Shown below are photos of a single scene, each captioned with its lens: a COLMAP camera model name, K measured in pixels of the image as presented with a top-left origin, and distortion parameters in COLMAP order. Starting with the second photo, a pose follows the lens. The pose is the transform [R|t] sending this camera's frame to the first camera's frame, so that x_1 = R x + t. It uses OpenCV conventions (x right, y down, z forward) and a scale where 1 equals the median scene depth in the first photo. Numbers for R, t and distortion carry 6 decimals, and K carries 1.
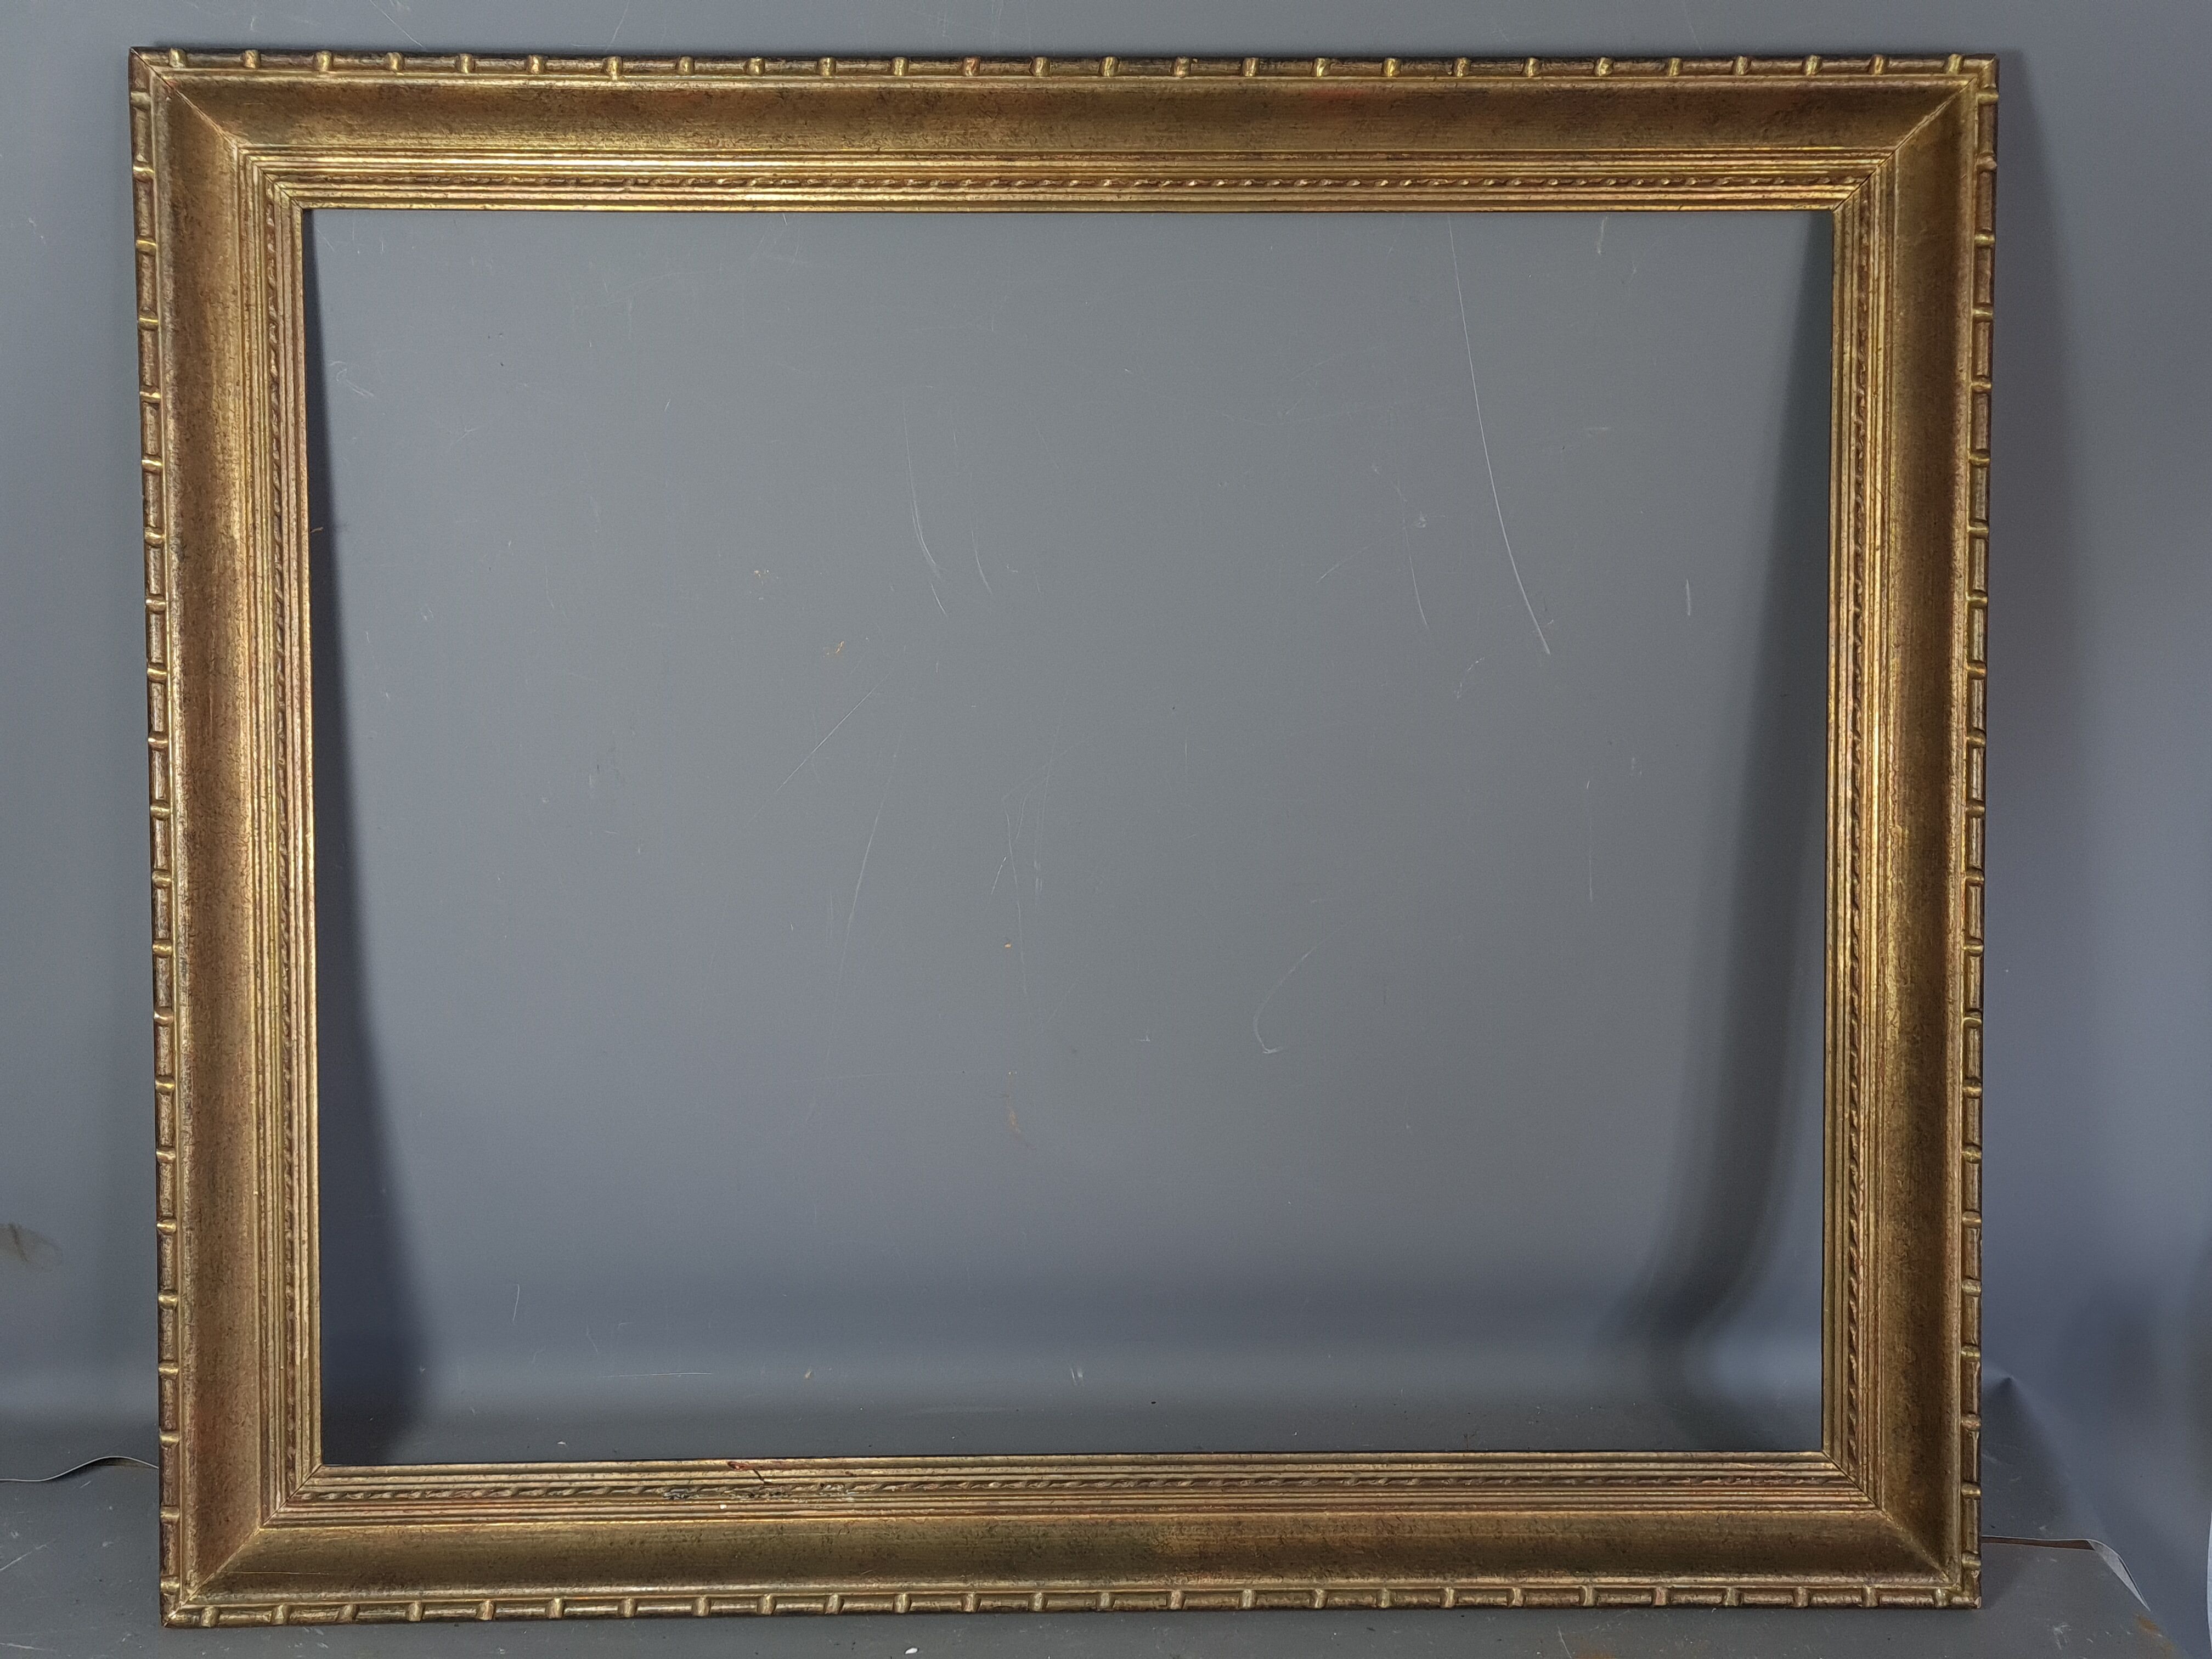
lens RADIAL K [[2066.4, 0, 1135.4], [0, 2066.4, 832.8], [0, 0, 1]] dist [-0.002107, 0.021124]
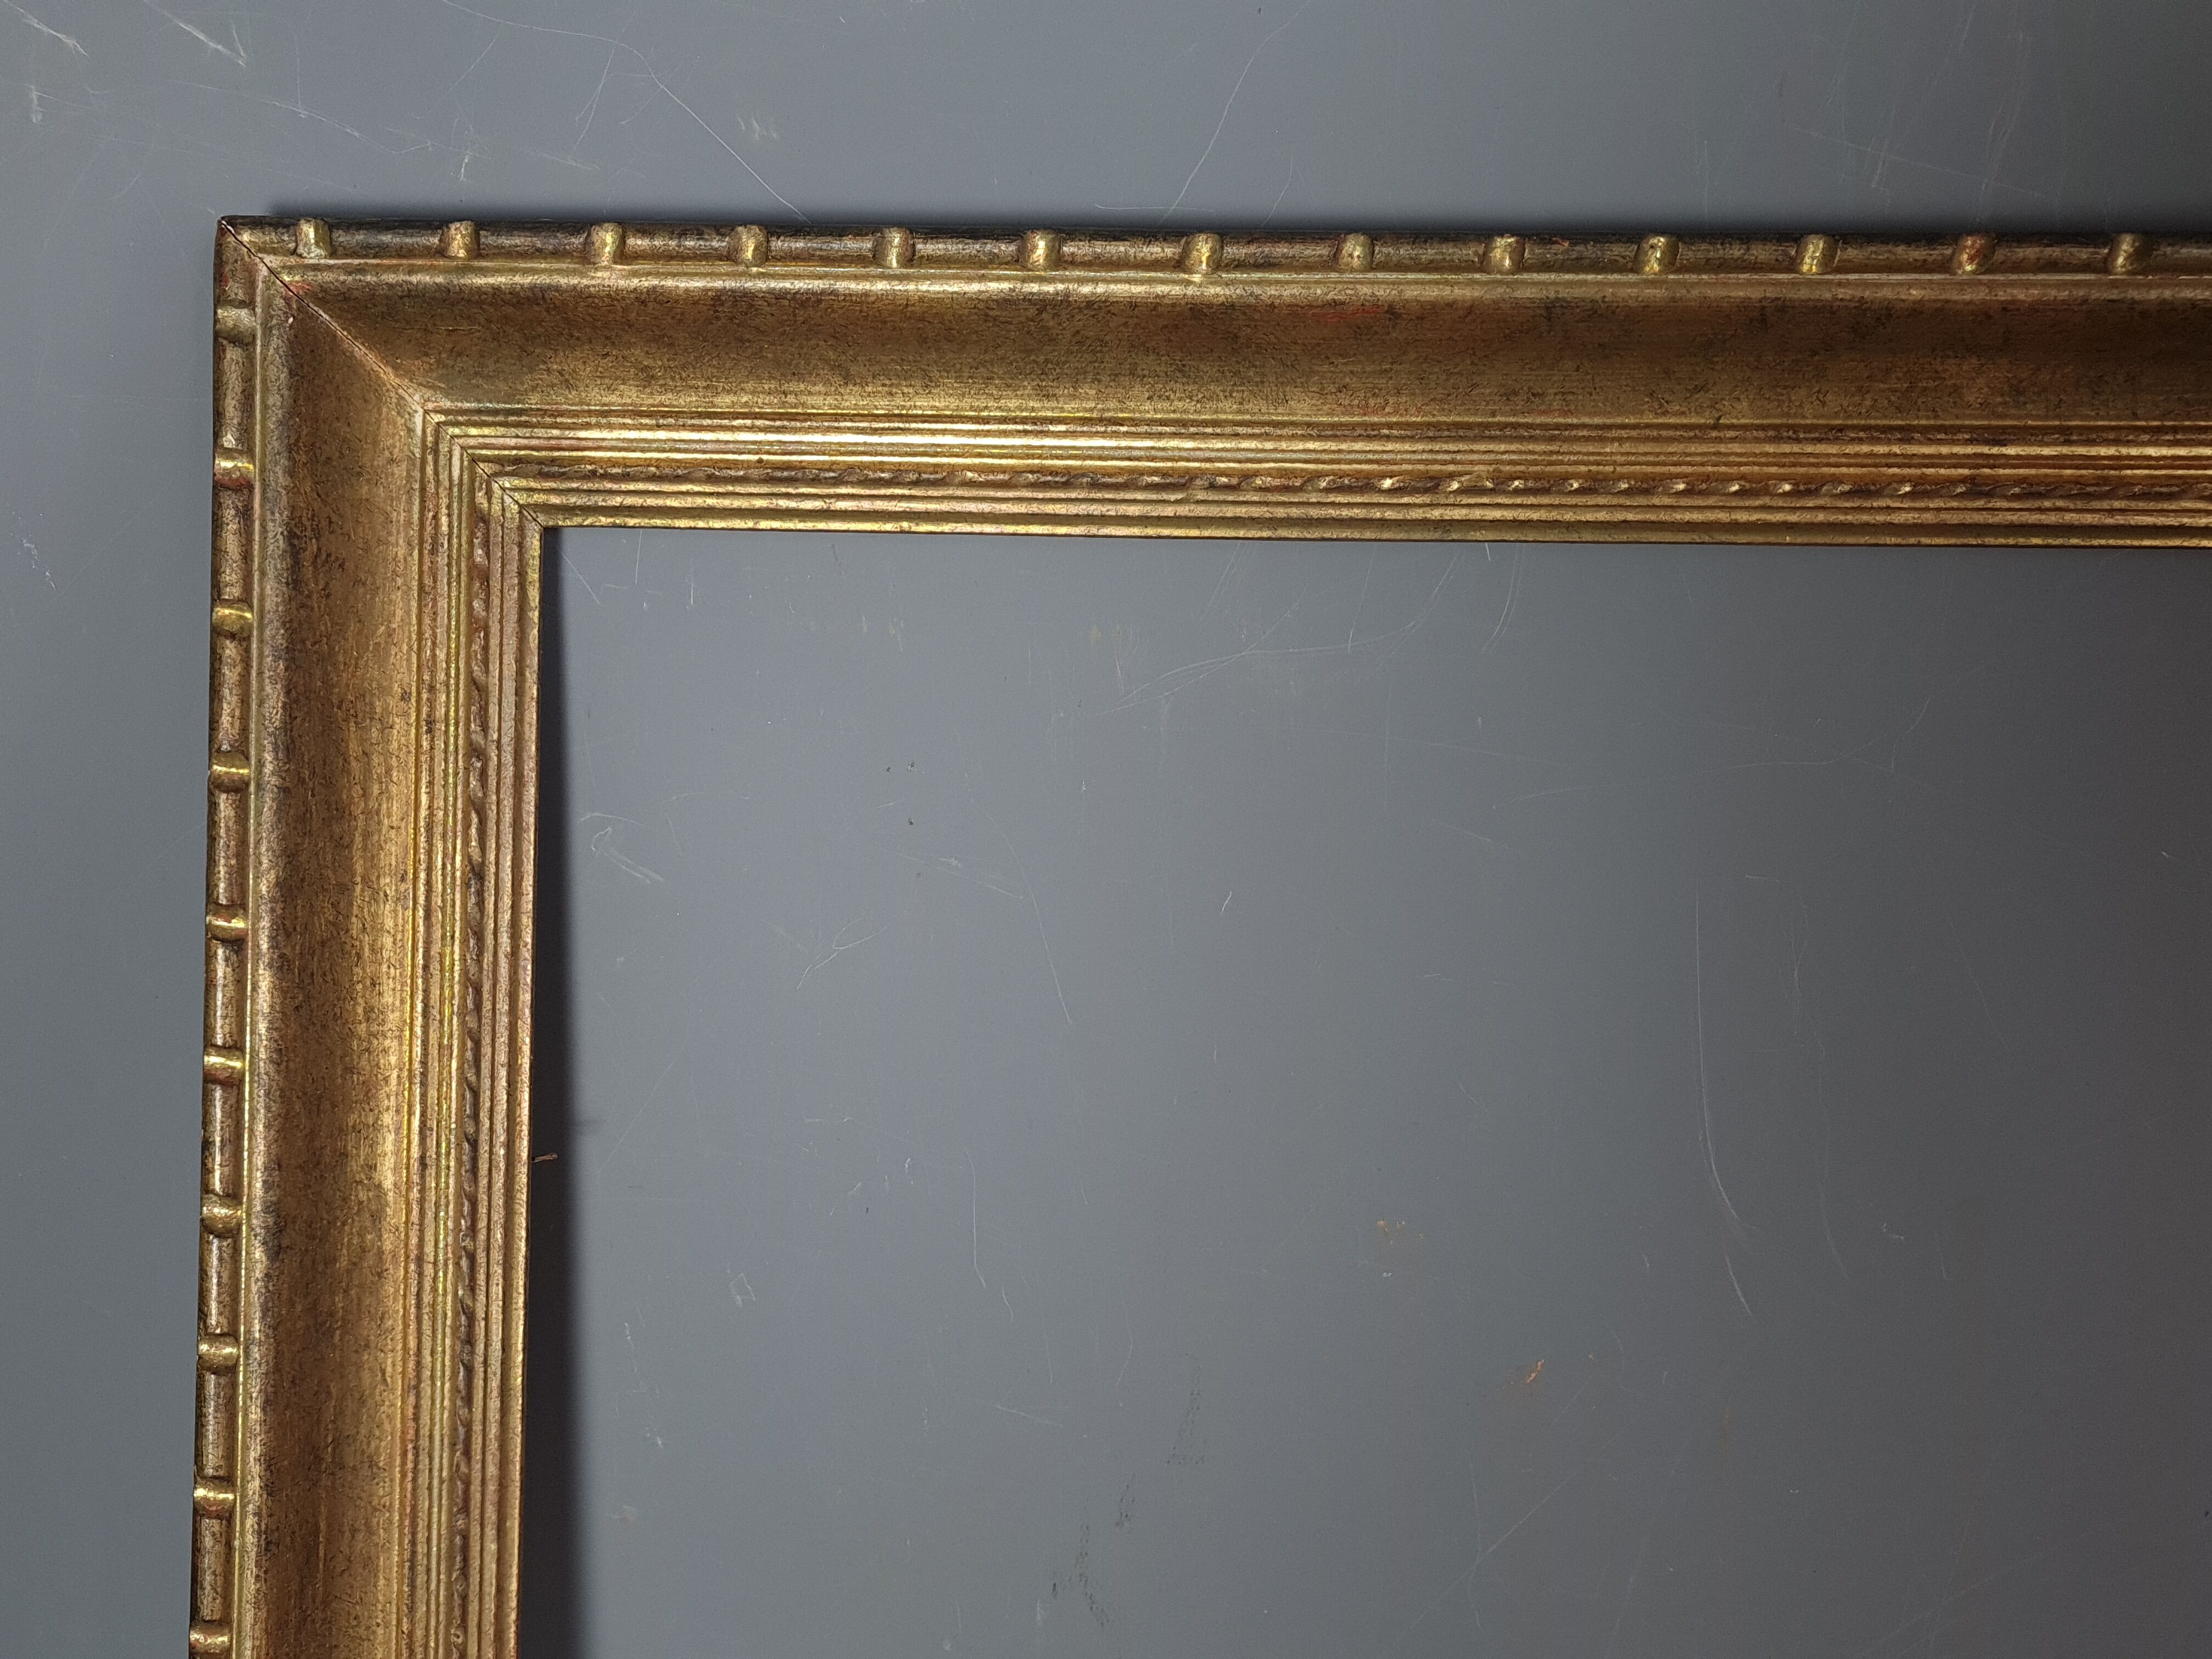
lens RADIAL K [[2020.1, 0, 1106.0], [0, 2020.1, 829.5], [0, 0, 1]] dist [0.003347, 0.004264]
pose [[0.997311, 0.021163, -0.070169, -0.232658], [-0.024758, 0.998403, -0.050774, -0.208990], [0.068982, 0.052374, 0.996242, 0.528759]]
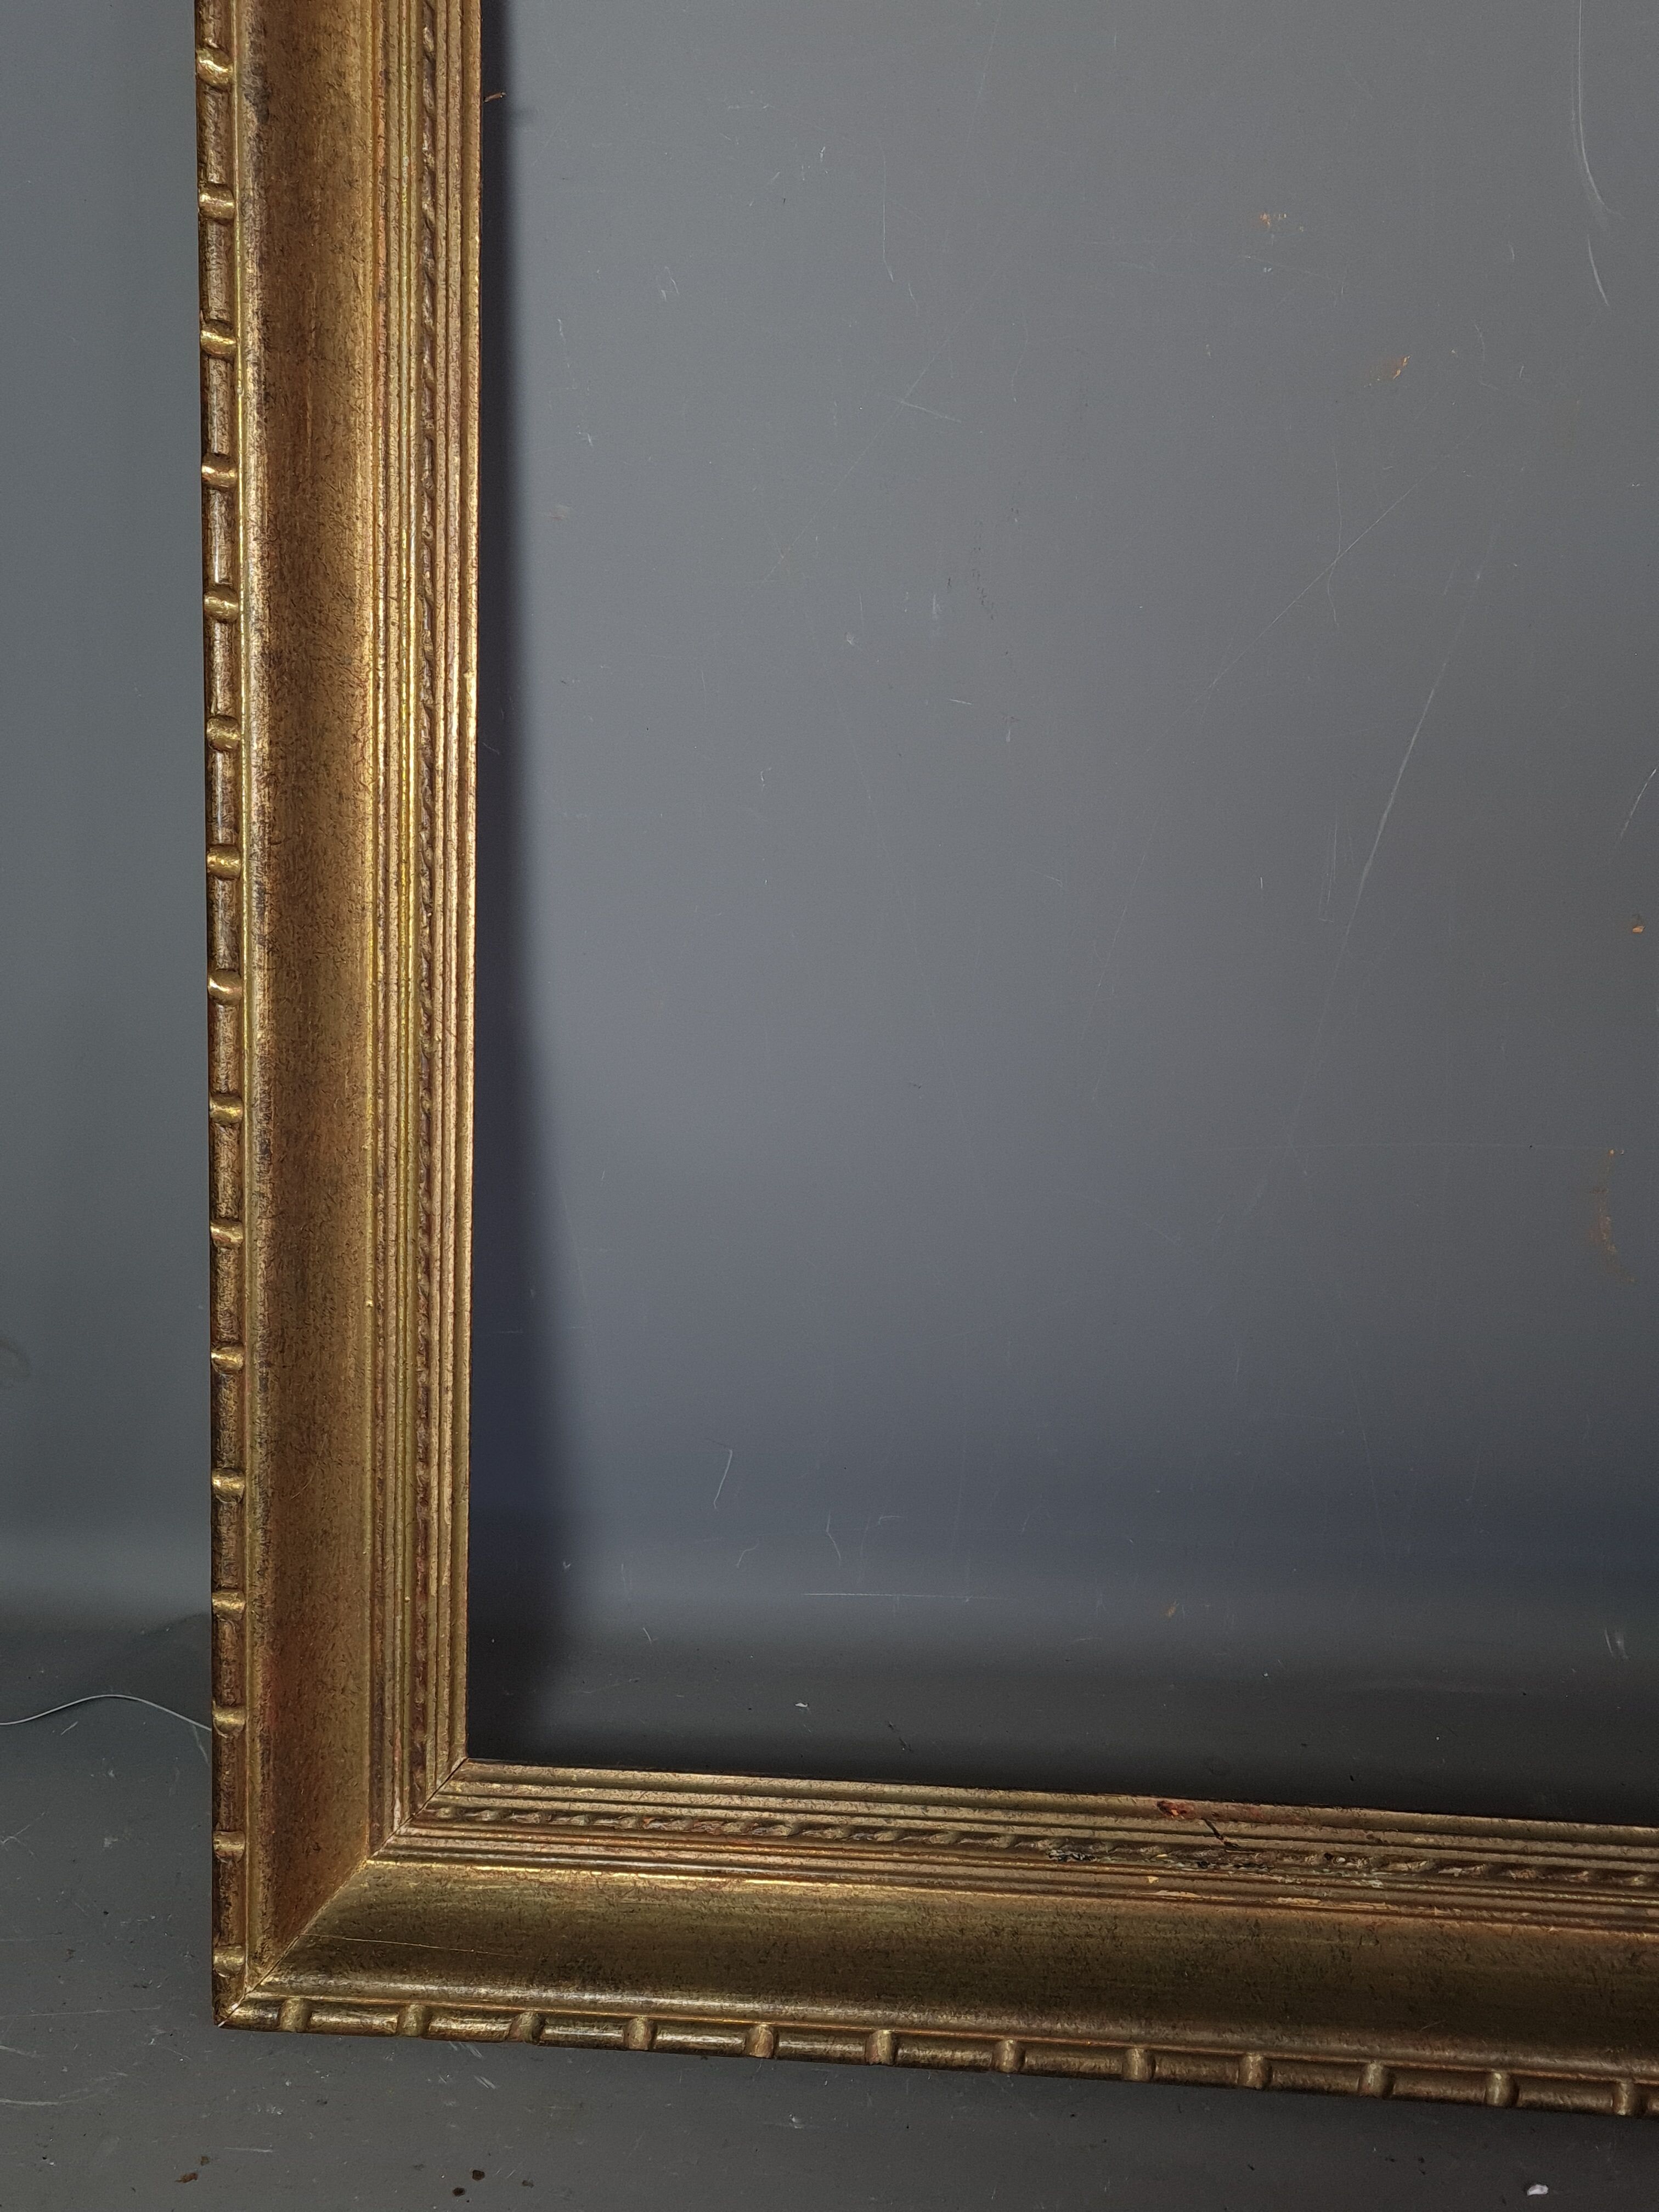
lens RADIAL K [[2061.4, 0, 829.5], [0, 2061.4, 1106.0], [0, 0, 1]] dist [-0.002504, 0.020738]
pose [[0.996134, 0.044527, -0.075731, -0.262337], [-0.036422, 0.993782, 0.105217, 0.055915], [0.079945, -0.102052, 0.991561, 0.457149]]
